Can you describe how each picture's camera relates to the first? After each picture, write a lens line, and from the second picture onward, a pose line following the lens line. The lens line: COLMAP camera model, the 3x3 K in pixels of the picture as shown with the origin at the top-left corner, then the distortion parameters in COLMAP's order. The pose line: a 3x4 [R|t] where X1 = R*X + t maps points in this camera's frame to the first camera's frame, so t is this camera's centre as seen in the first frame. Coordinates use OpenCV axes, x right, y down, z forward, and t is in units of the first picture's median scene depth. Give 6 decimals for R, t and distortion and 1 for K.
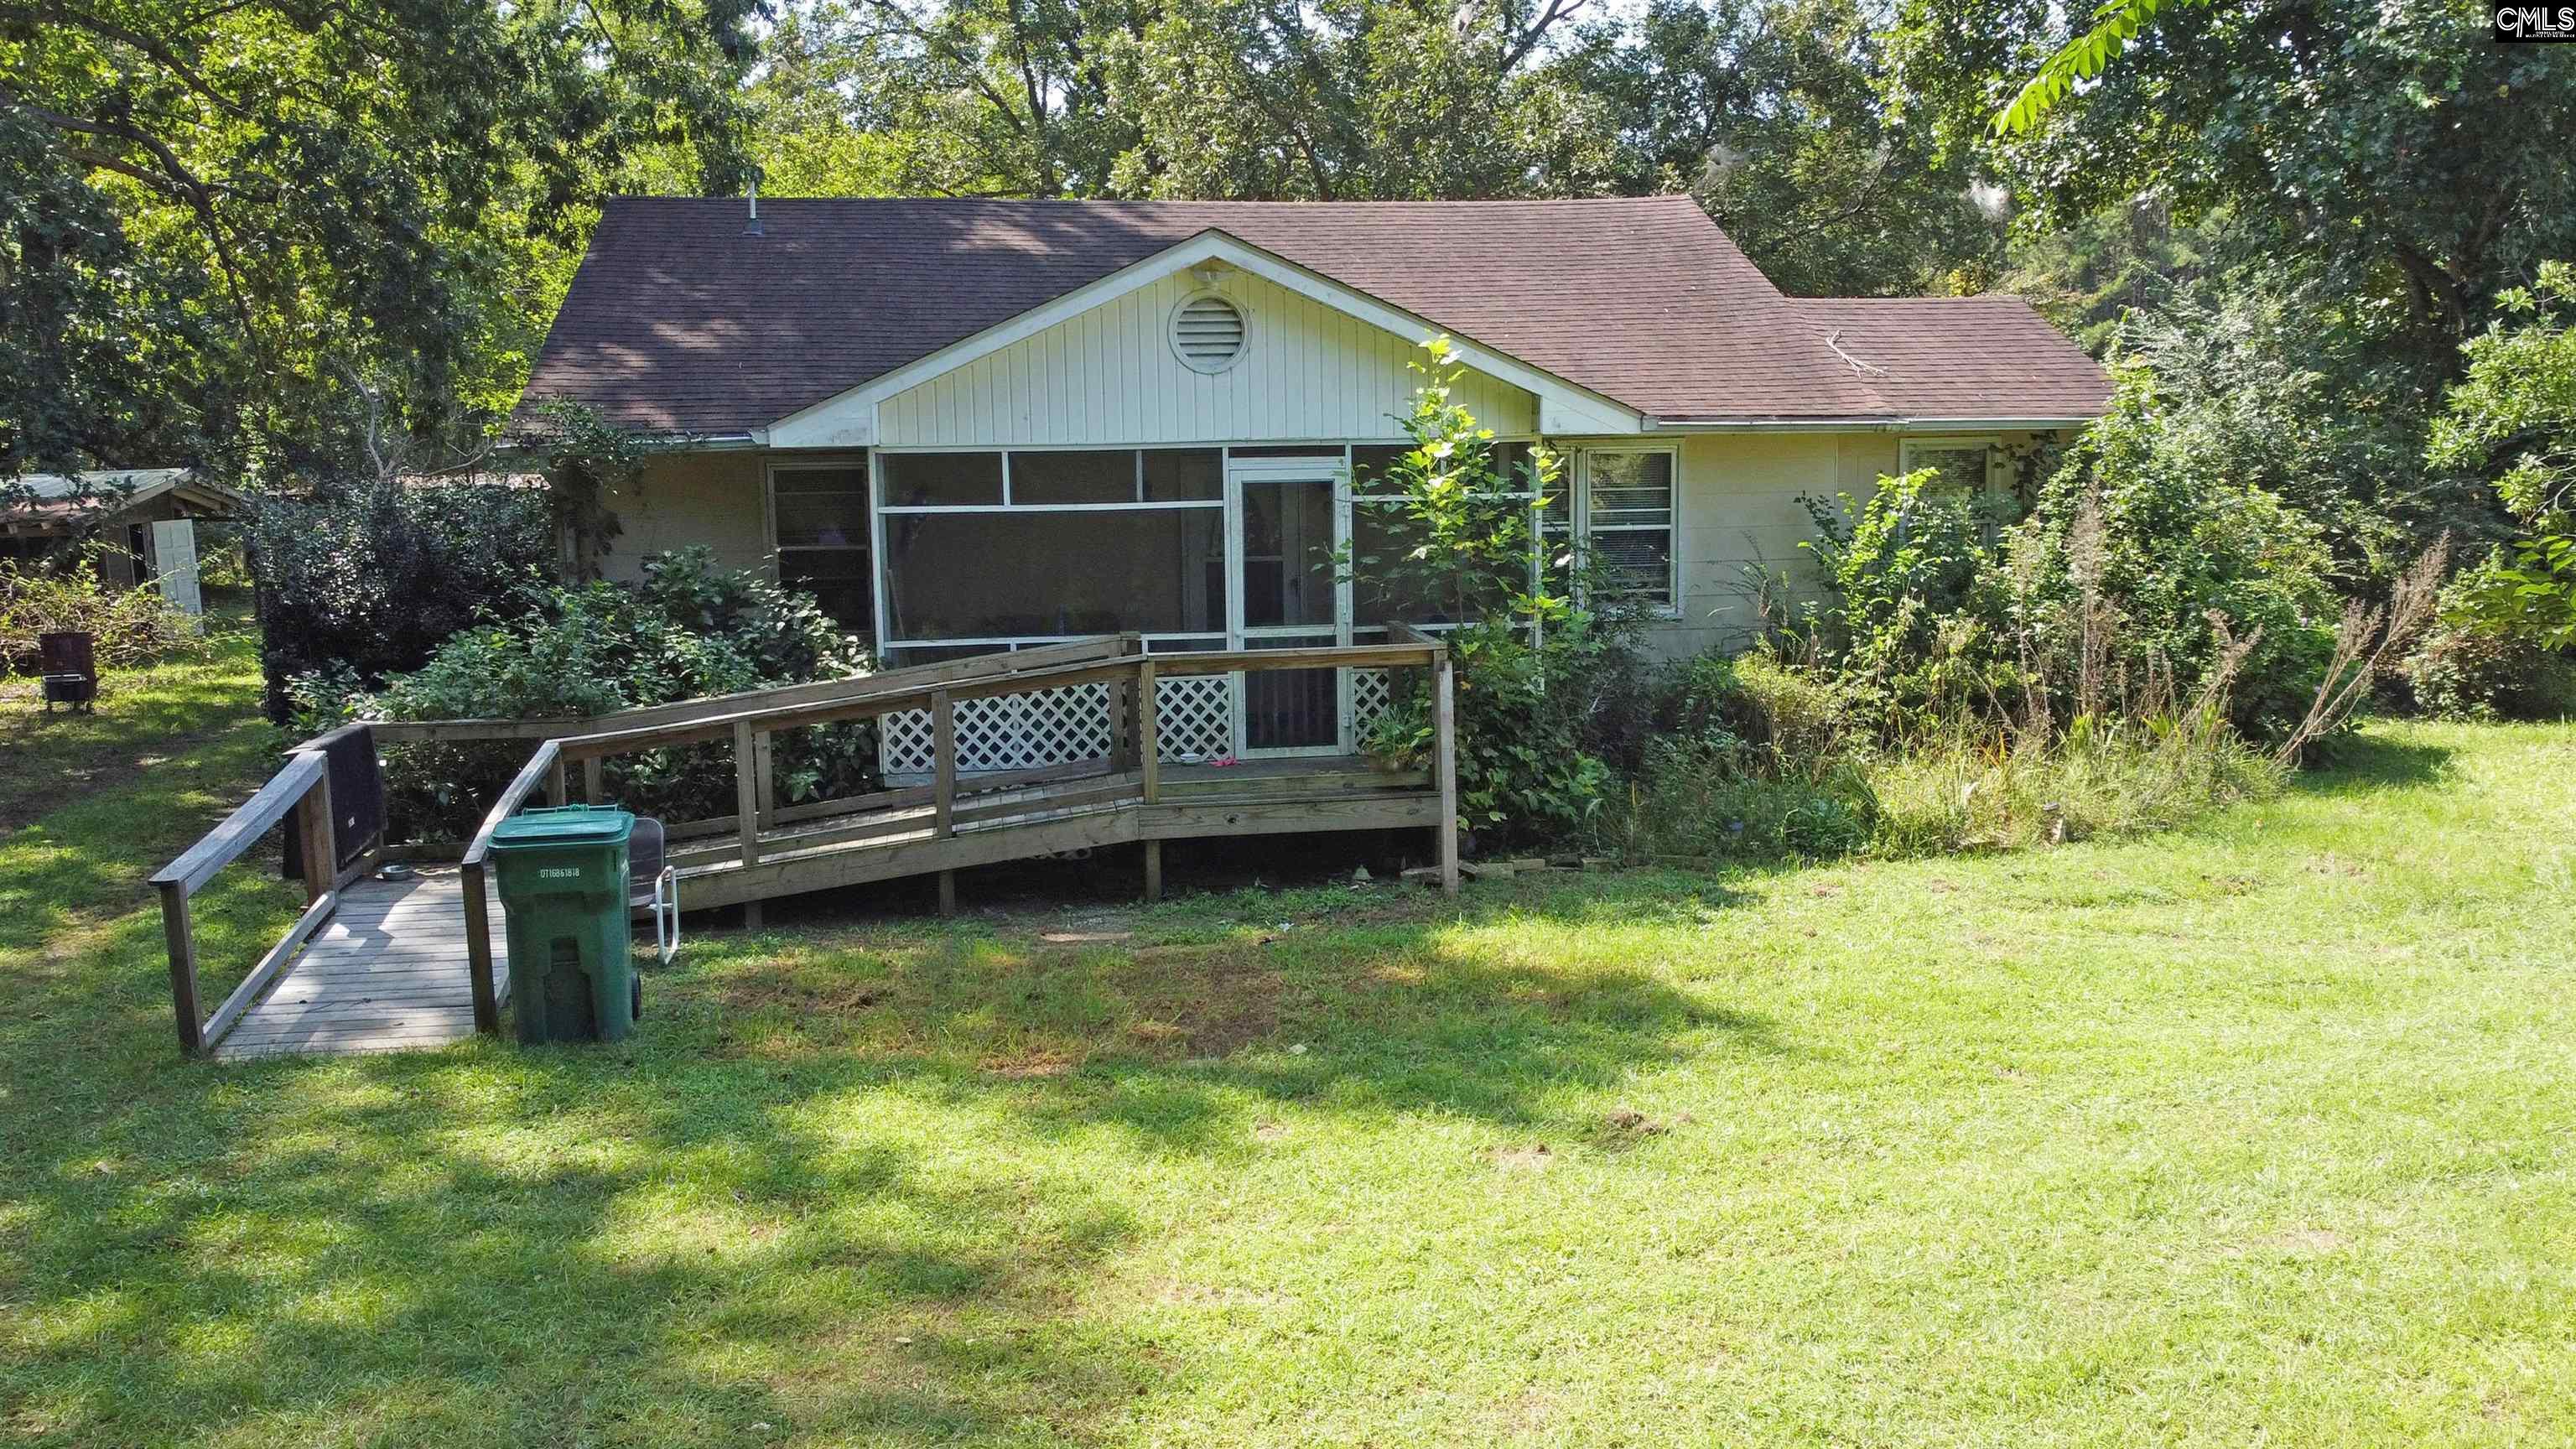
lens RADIAL K [[2133.9, 0, 1346.6], [0, 2133.9, 751.4], [0, 0, 1]] dist [0.003925, -0.003928]
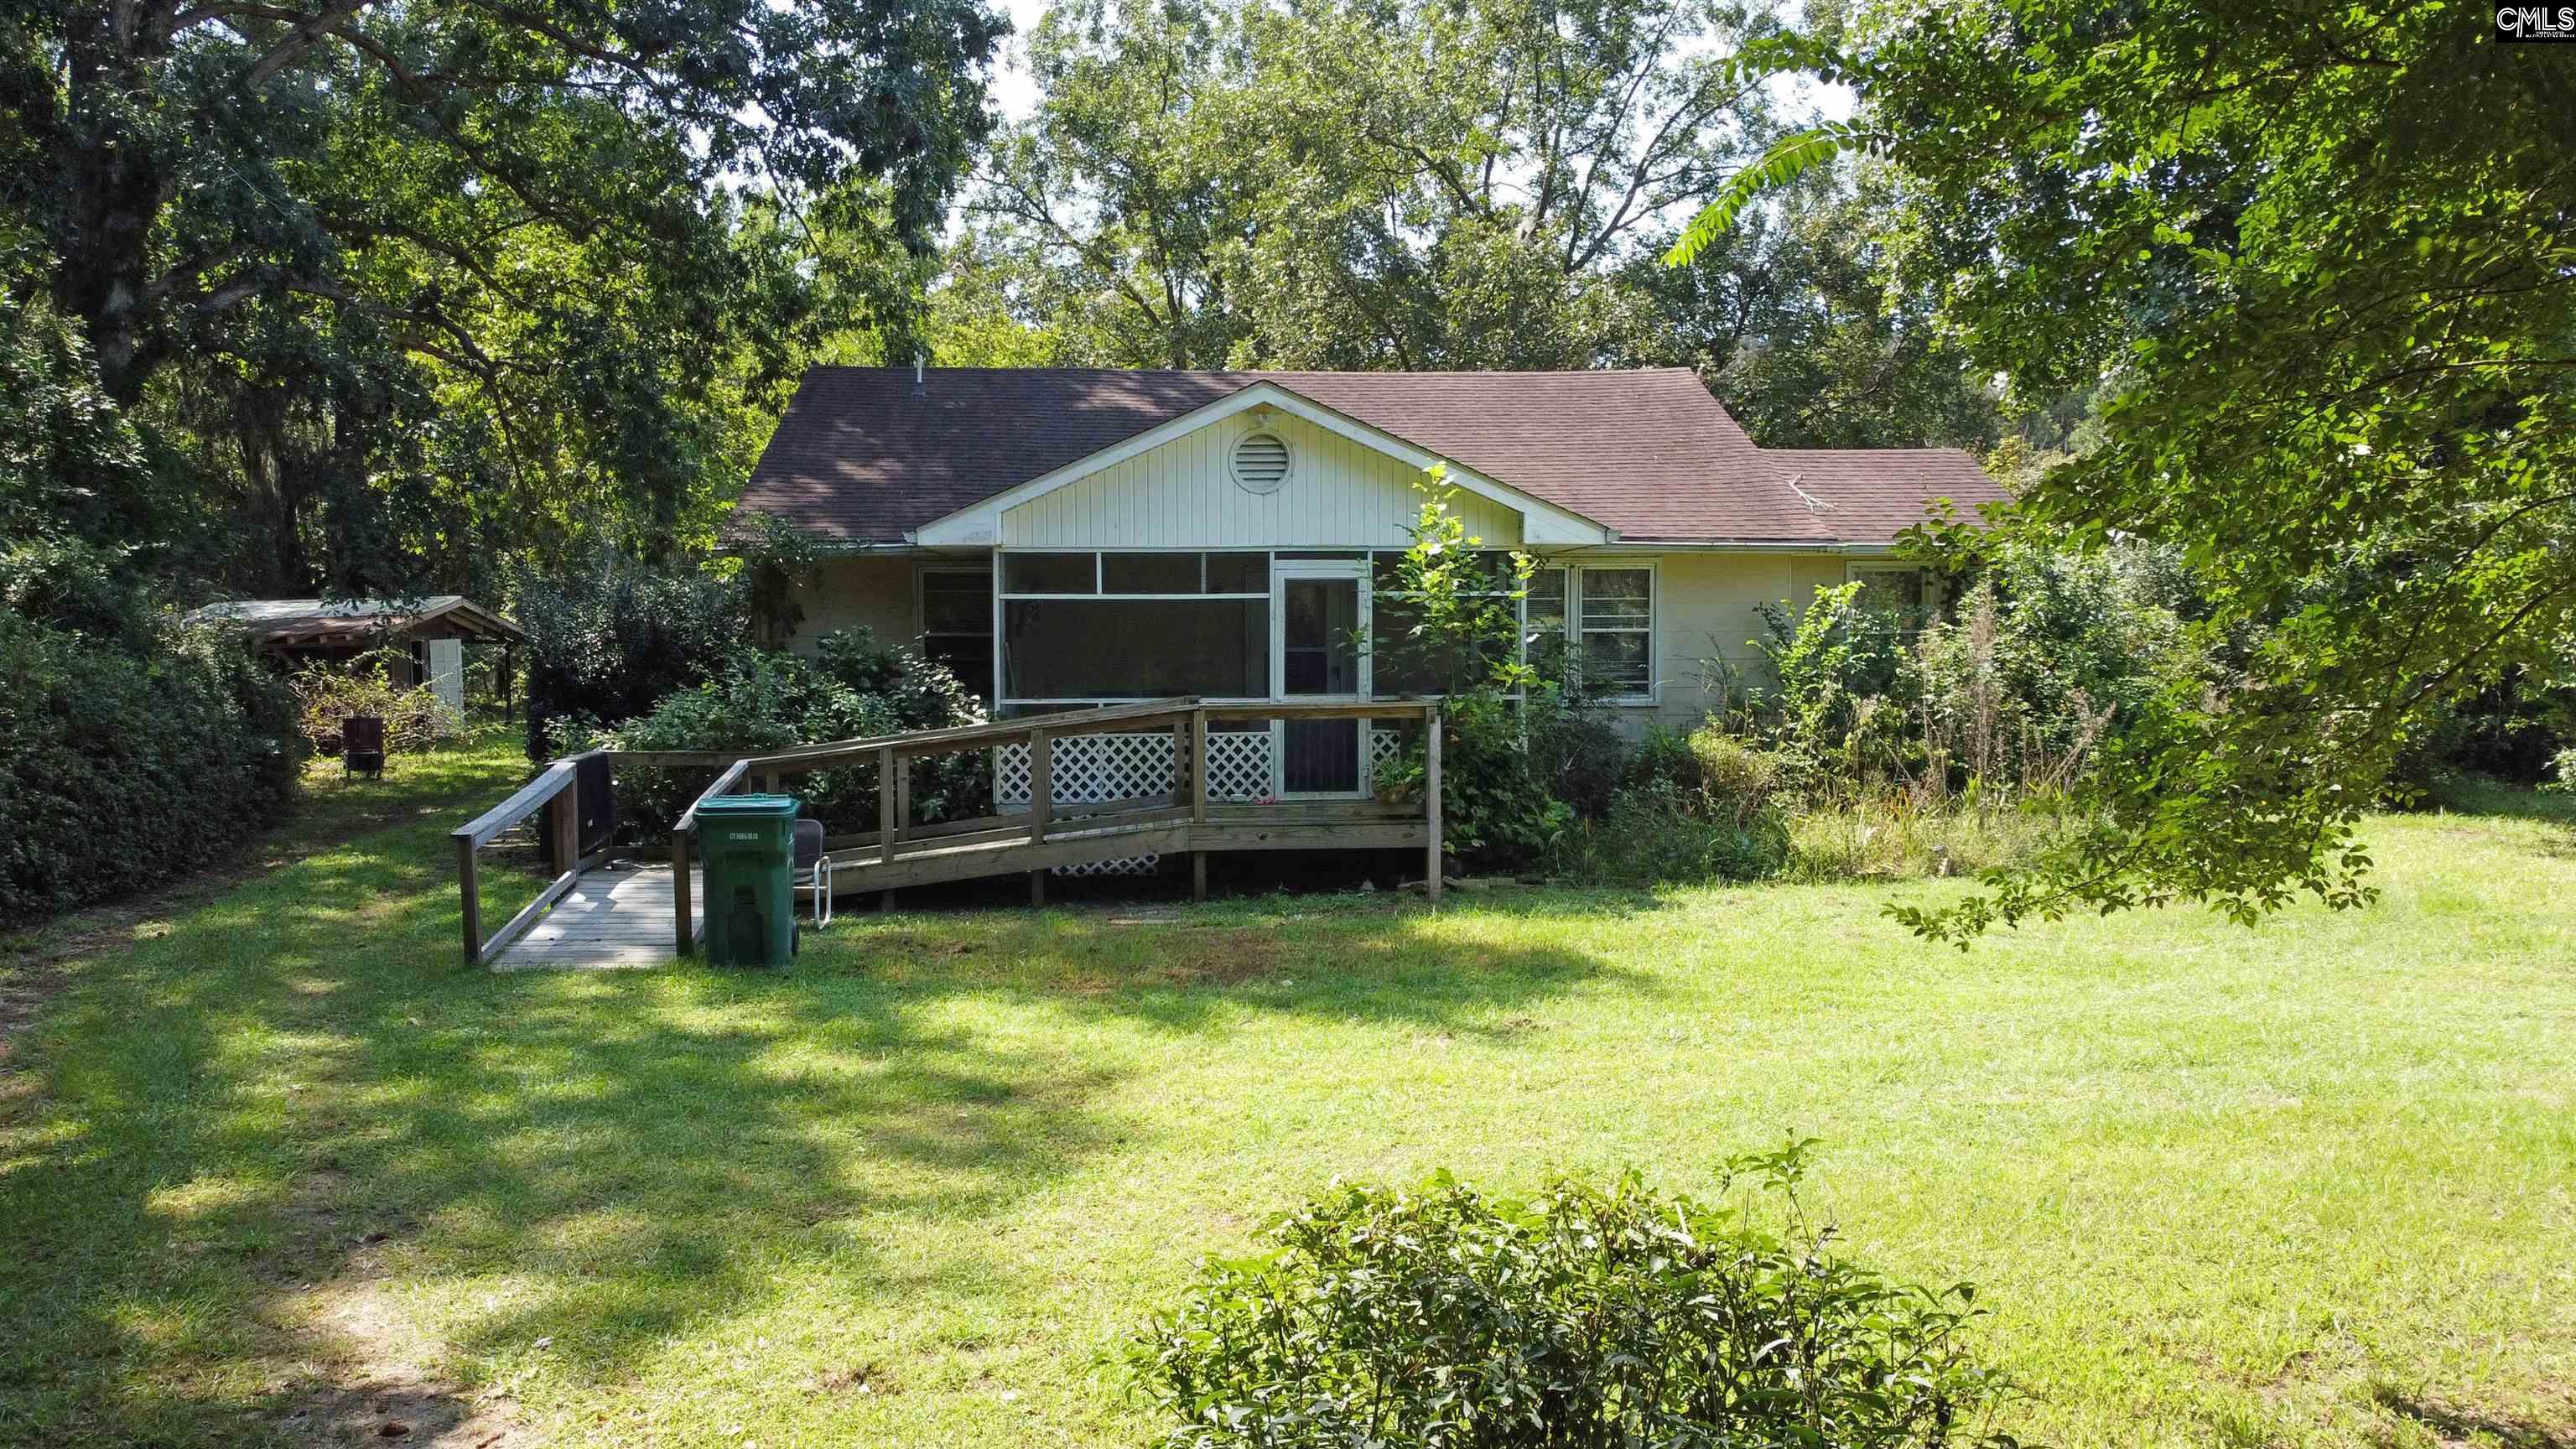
lens RADIAL K [[1954.9, 0, 1288.0], [0, 1954.9, 724.5], [0, 0, 1]] dist [0.008521, -0.002441]
pose [[0.996080, 0.016676, -0.086866, 0.053950], [-0.024071, 0.996107, -0.084800, 0.056446], [0.085114, 0.086558, 0.992604, -0.136595]]
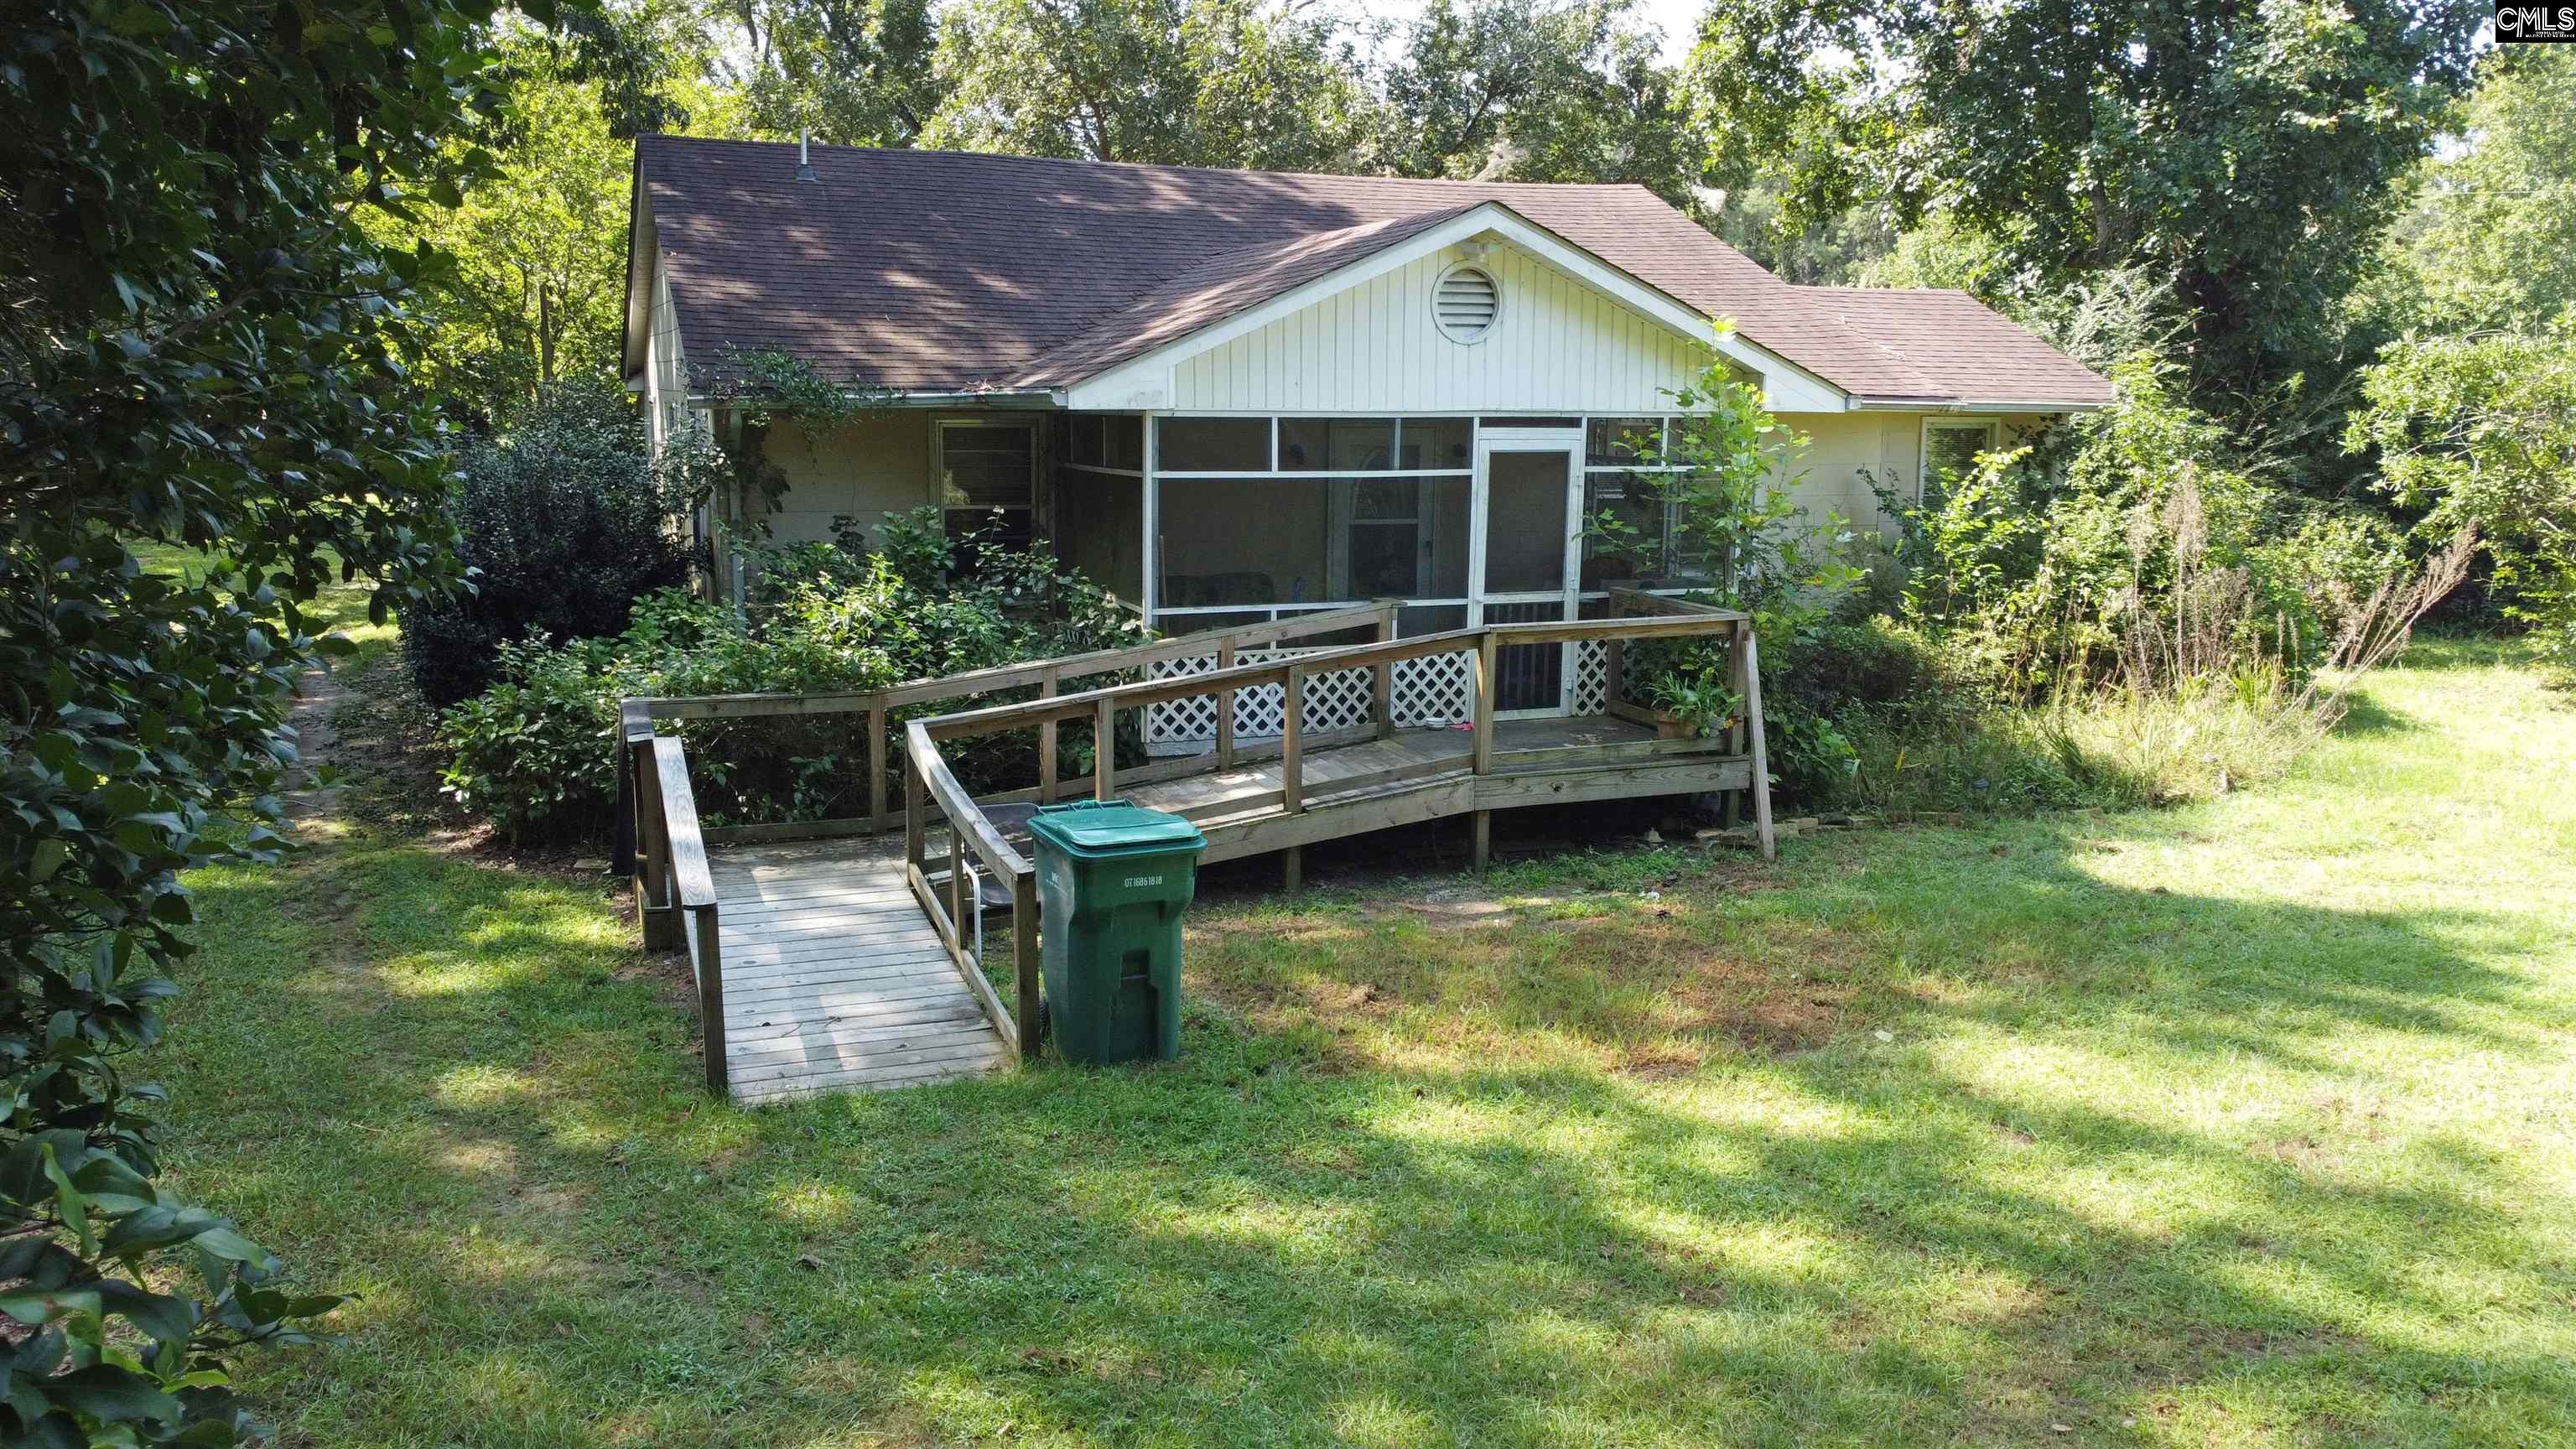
lens RADIAL K [[1862.9, 0, 1288.0], [0, 1862.9, 724.5], [0, 0, 1]] dist [-0.009864, -0.002080]
pose [[0.980212, -0.012573, 0.197549, -0.315553], [0.006676, 0.999513, 0.030492, -0.023239], [-0.197836, -0.028570, 0.979819, 0.141683]]
